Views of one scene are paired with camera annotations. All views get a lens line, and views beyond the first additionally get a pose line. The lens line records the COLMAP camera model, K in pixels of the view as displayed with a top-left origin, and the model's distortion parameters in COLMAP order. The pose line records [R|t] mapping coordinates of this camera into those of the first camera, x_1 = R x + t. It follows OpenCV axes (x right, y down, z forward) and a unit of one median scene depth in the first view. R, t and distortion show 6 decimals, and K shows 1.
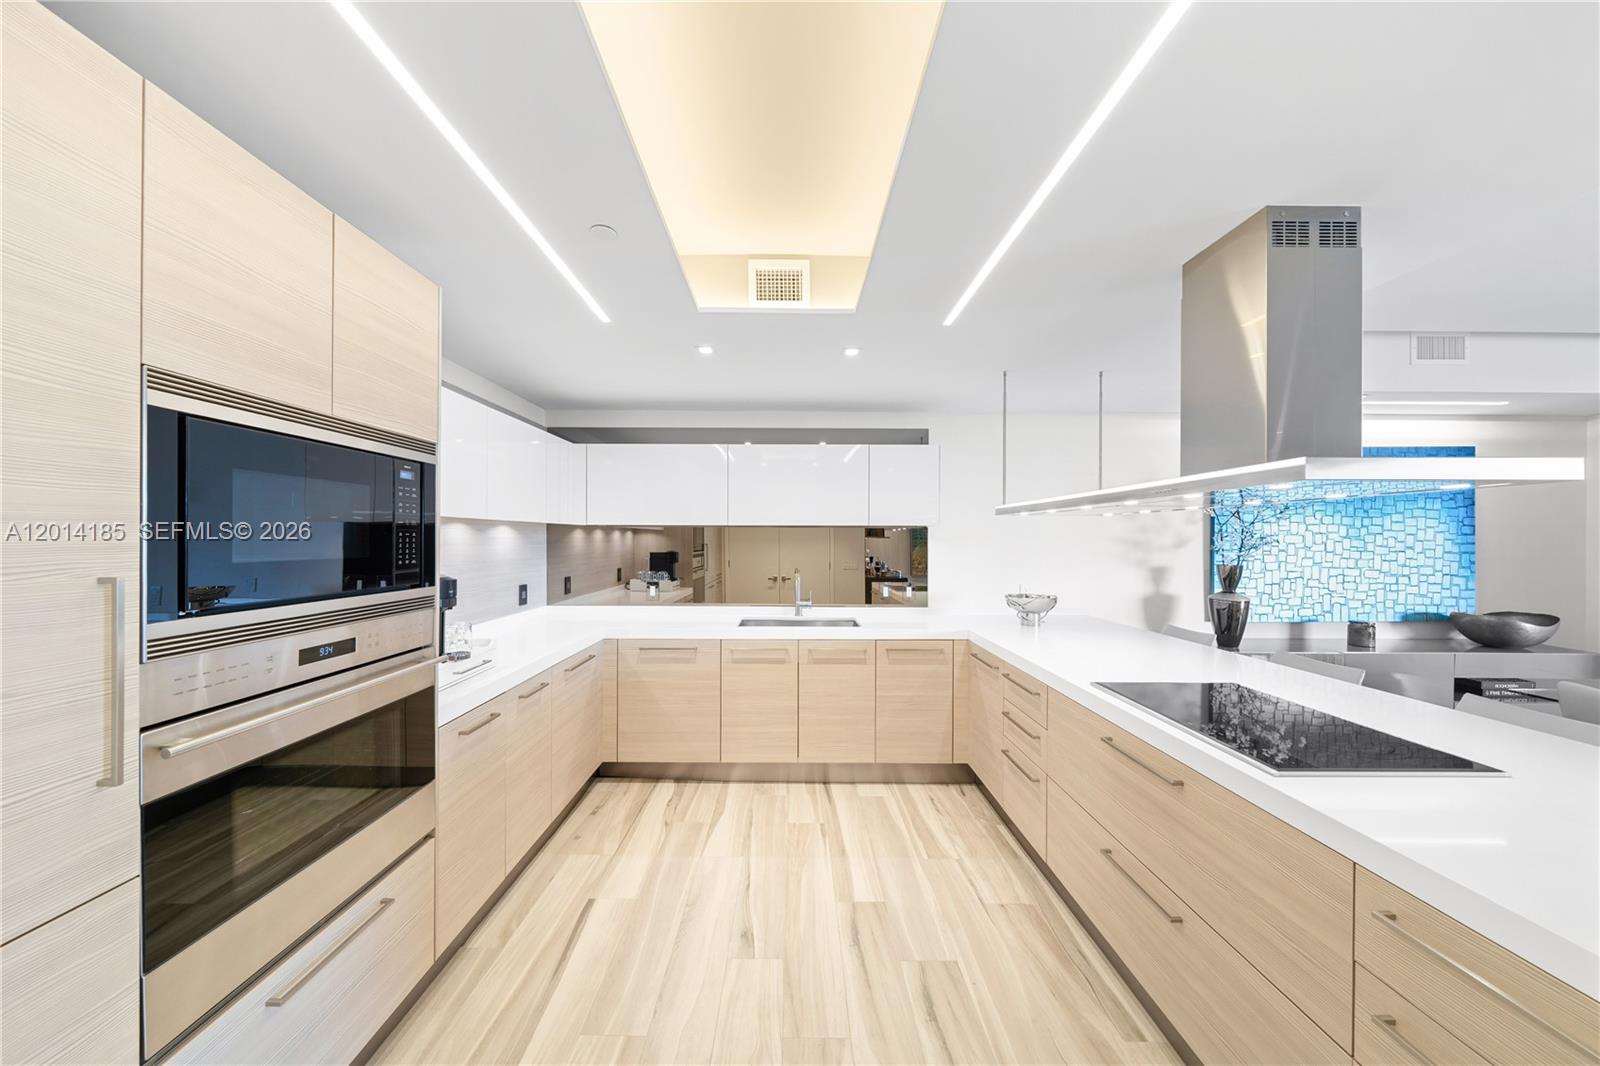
lens RADIAL K [[544.0, 0, 806.7], [0, 544.0, 540.5], [0, 0, 1]] dist [-0.004622, -0.000133]
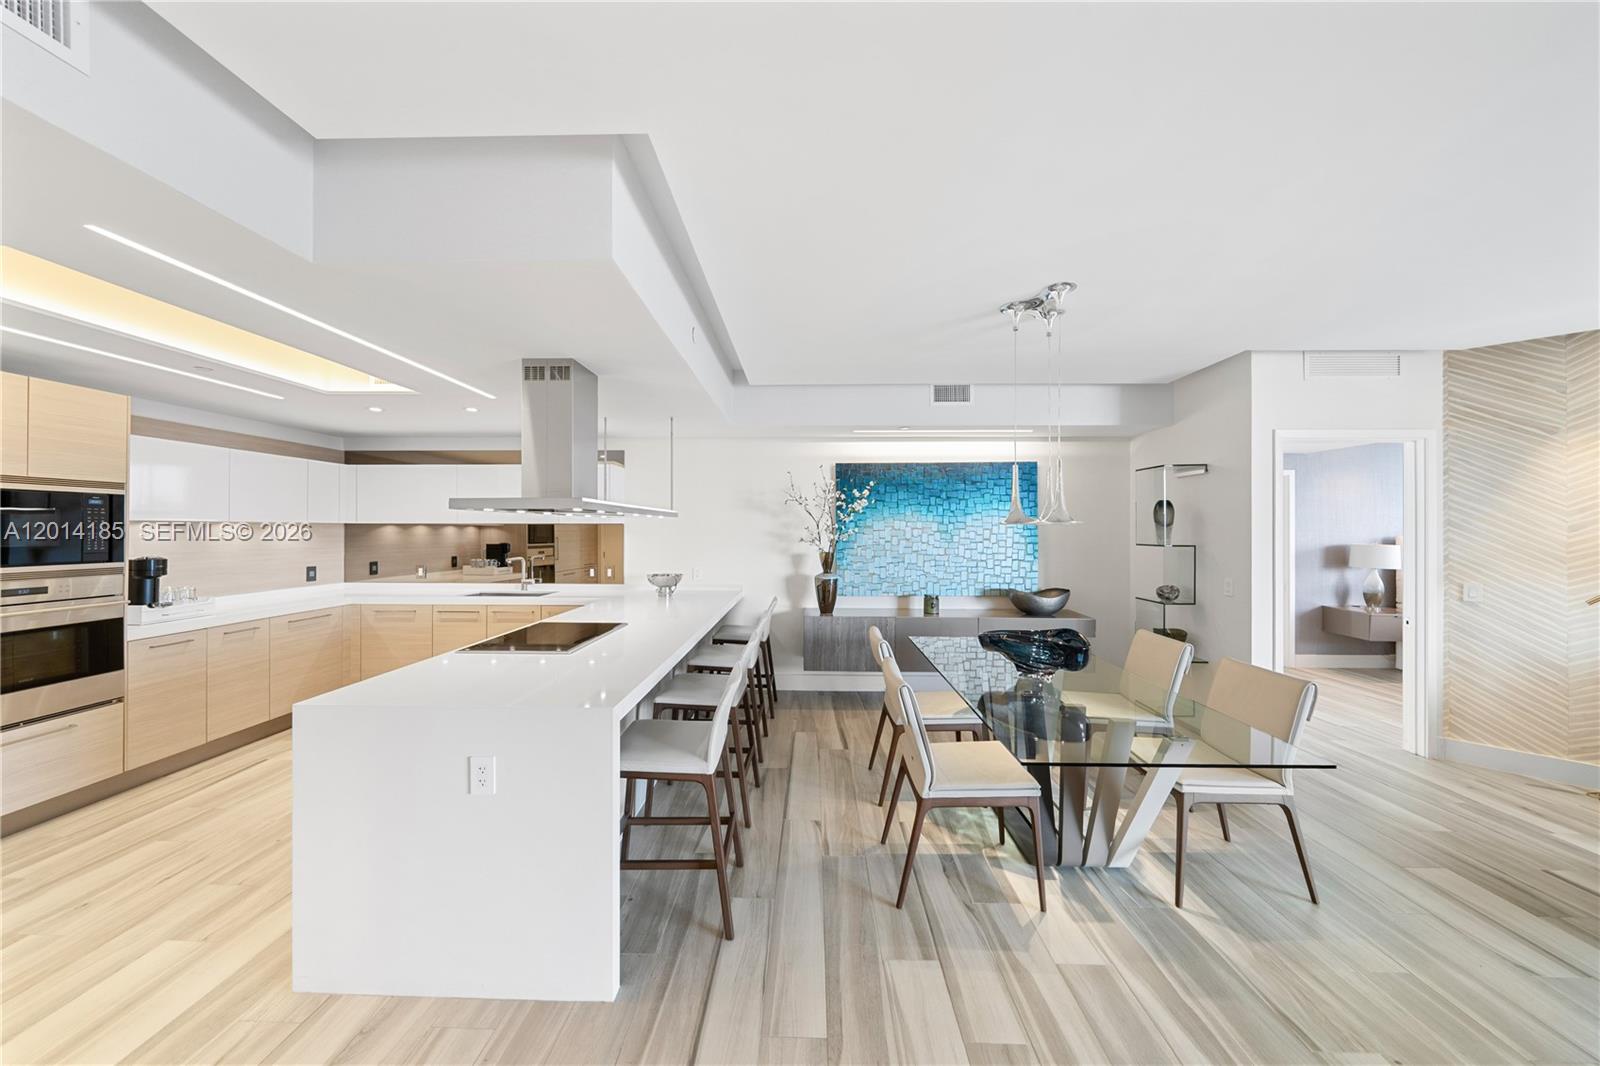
lens RADIAL K [[544.0, 0, 804.3], [0, 544.0, 528.5], [0, 0, 1]] dist [-0.004622, -0.000133]
pose [[0.999722, -0.001565, -0.023538, 0.705846], [0.001429, 0.999982, -0.005761, -0.006000], [0.023547, 0.005726, 0.999706, -0.323452]]
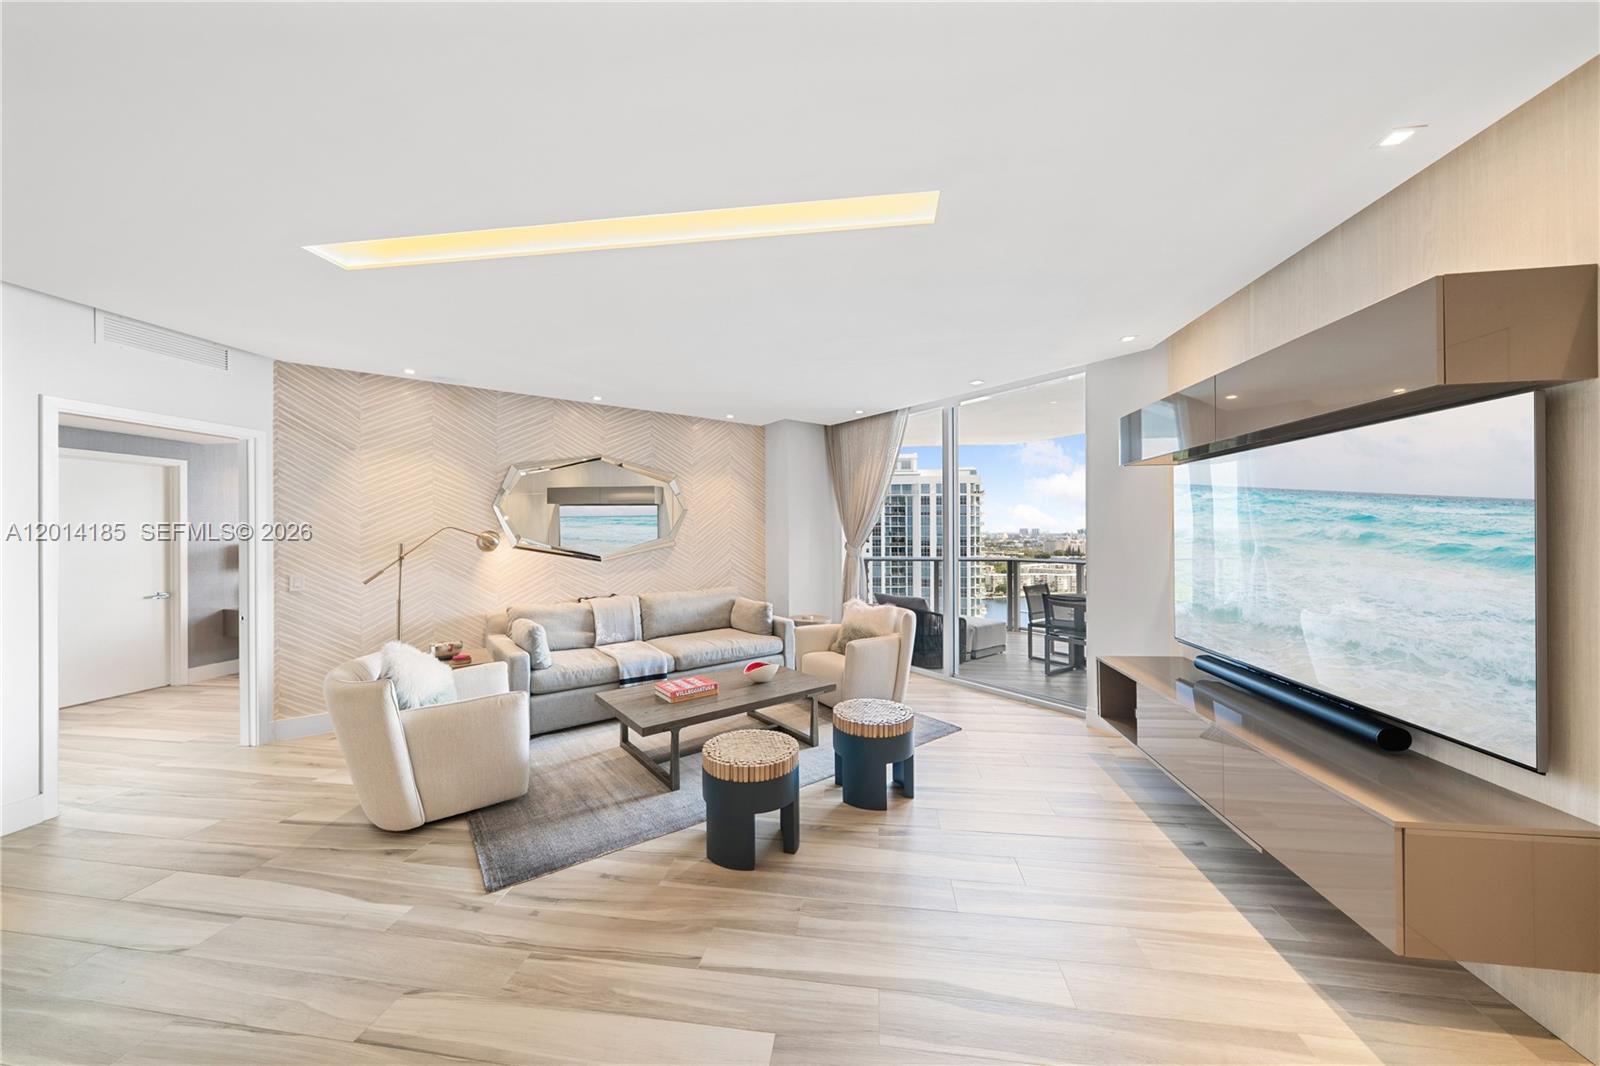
lens RADIAL K [[544.0, 0, 793.3], [0, 544.0, 532.6], [0, 0, 1]] dist [-0.004622, -0.000133]
pose [[0.141201, -0.005383, 0.989966, 0.935582], [0.004410, 0.999979, 0.004809, 0.003062], [-0.989971, 0.003687, 0.141221, -0.456419]]
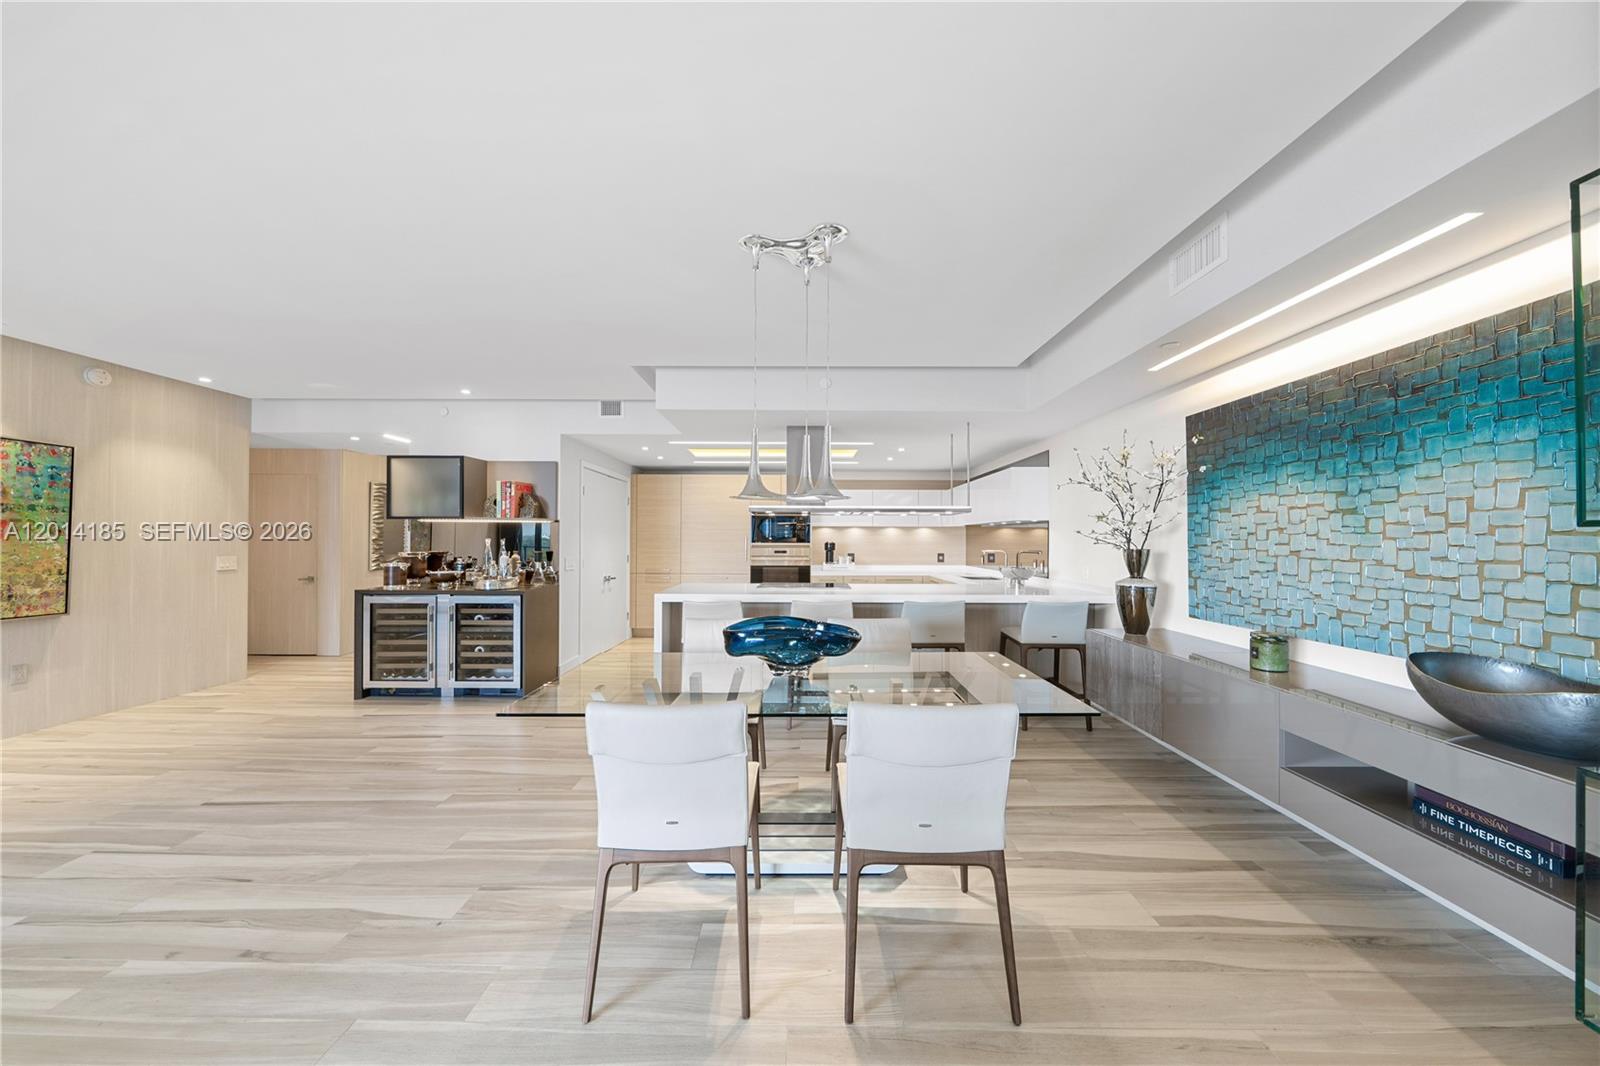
lens RADIAL K [[544.0, 0, 808.7], [0, 544.0, 539.8], [0, 0, 1]] dist [-0.004622, -0.000133]
pose [[0.015230, -0.004580, -0.999874, 1.617250], [-0.011142, 0.999927, -0.004750, 0.037019], [0.999822, 0.011213, 0.015178, 0.377781]]
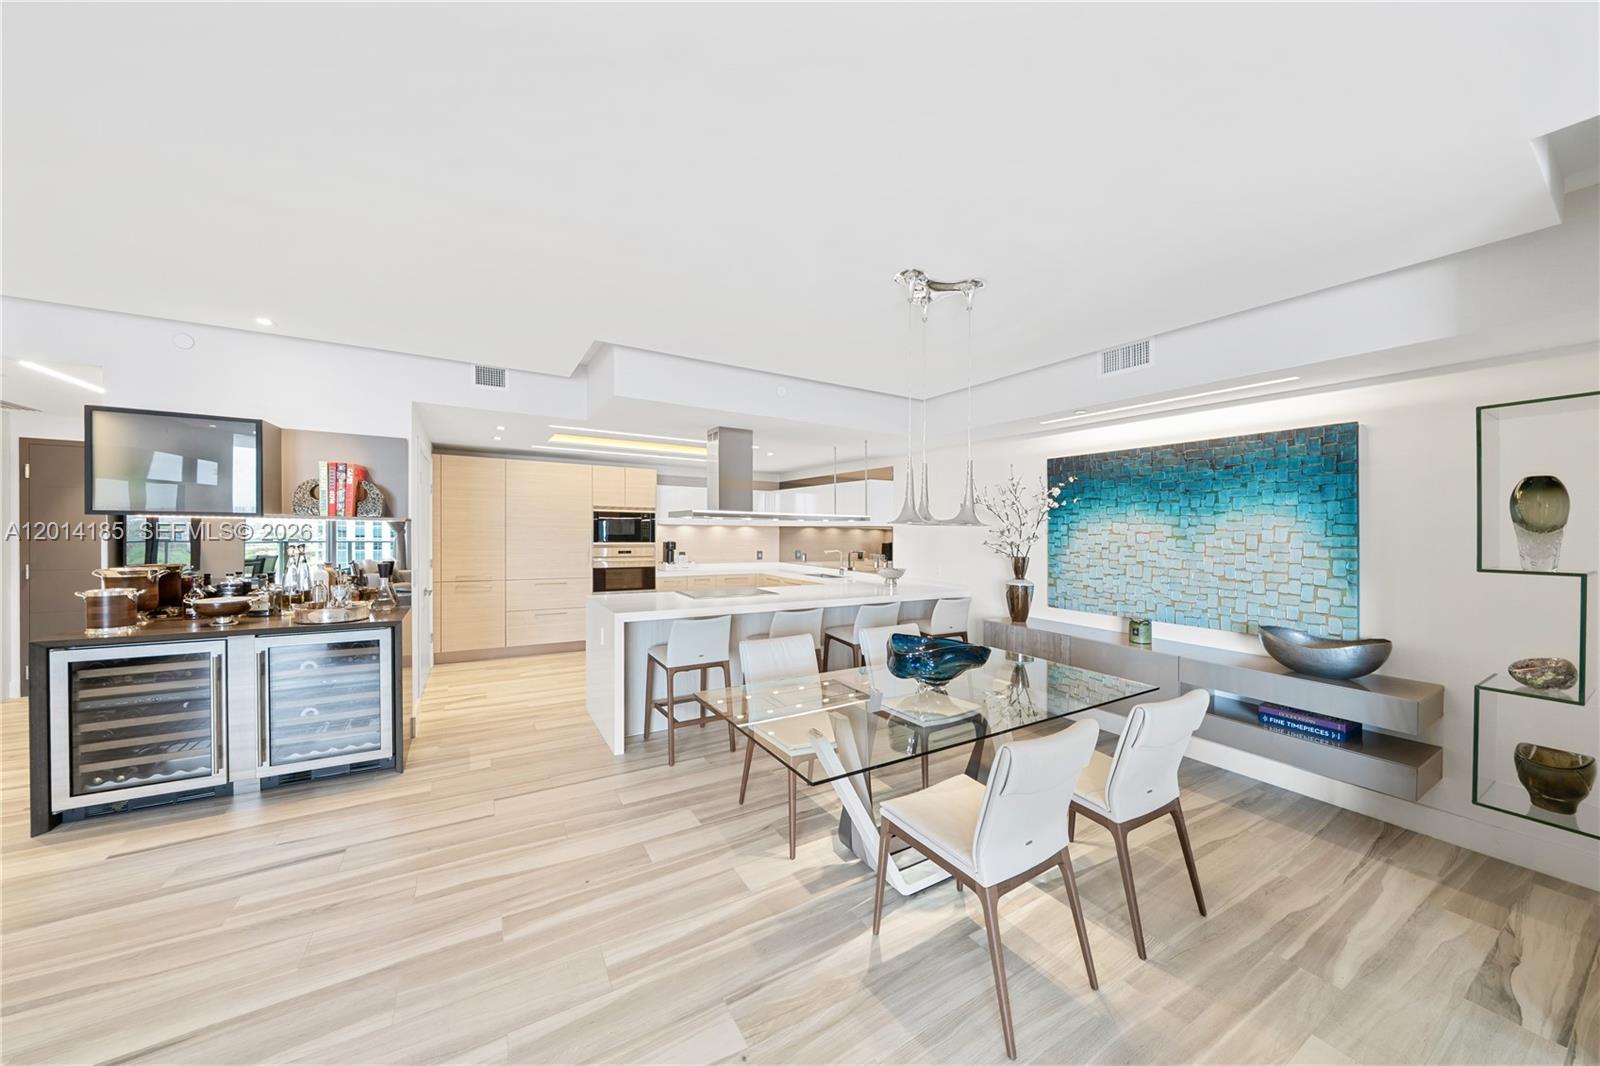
lens RADIAL K [[544.0, 0, 795.9], [0, 544.0, 540.8], [0, 0, 1]] dist [-0.004622, -0.000133]
pose [[0.522414, 0.021000, -0.852433, 1.479214], [-0.021299, 0.999706, 0.011575, 0.004034], [0.852426, 0.012109, 0.522708, -0.092606]]
